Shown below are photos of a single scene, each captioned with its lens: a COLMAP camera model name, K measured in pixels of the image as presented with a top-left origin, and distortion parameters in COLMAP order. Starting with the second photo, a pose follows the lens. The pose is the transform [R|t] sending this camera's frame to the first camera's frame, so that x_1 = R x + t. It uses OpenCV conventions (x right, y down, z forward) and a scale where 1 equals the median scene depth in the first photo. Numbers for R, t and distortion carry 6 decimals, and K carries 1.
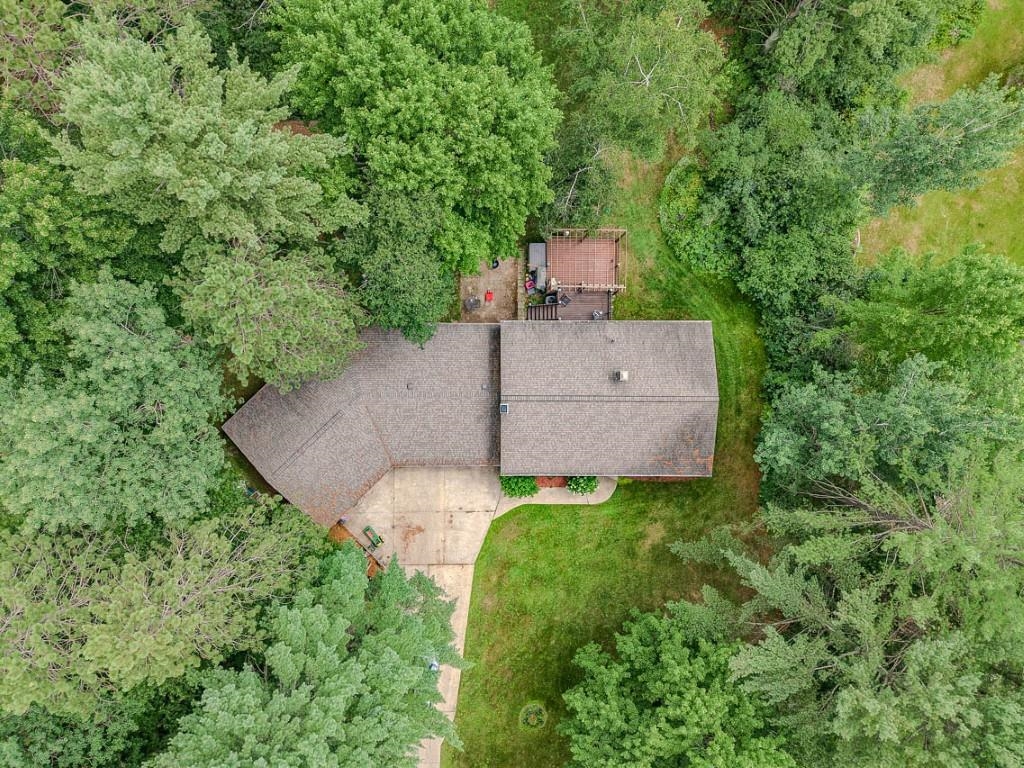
lens RADIAL K [[716.0, 0, 510.6], [0, 716.0, 381.2], [0, 0, 1]] dist [0.005610, 0.000948]
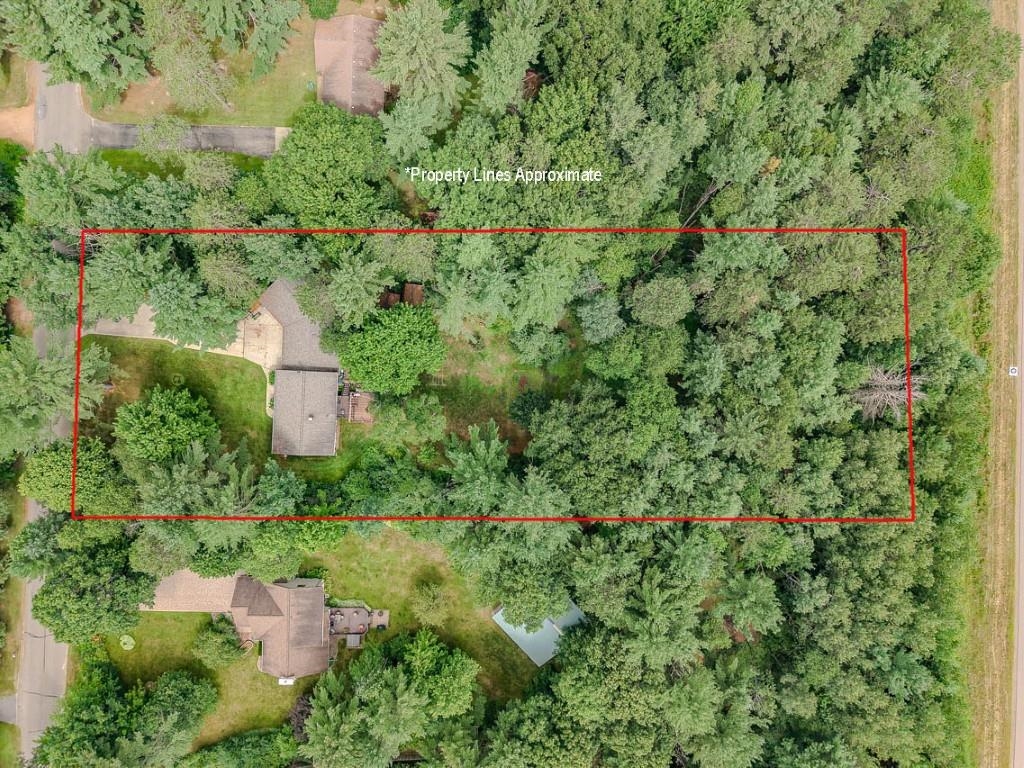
lens RADIAL K [[716.0, 0, 508.9], [0, 716.0, 385.4], [0, 0, 1]] dist [0.005610, 0.000948]
pose [[-0.045951, 0.998853, -0.013466, 0.037256], [-0.998599, -0.046285, -0.025640, -0.631712], [-0.026234, 0.012269, 0.999581, -1.561050]]
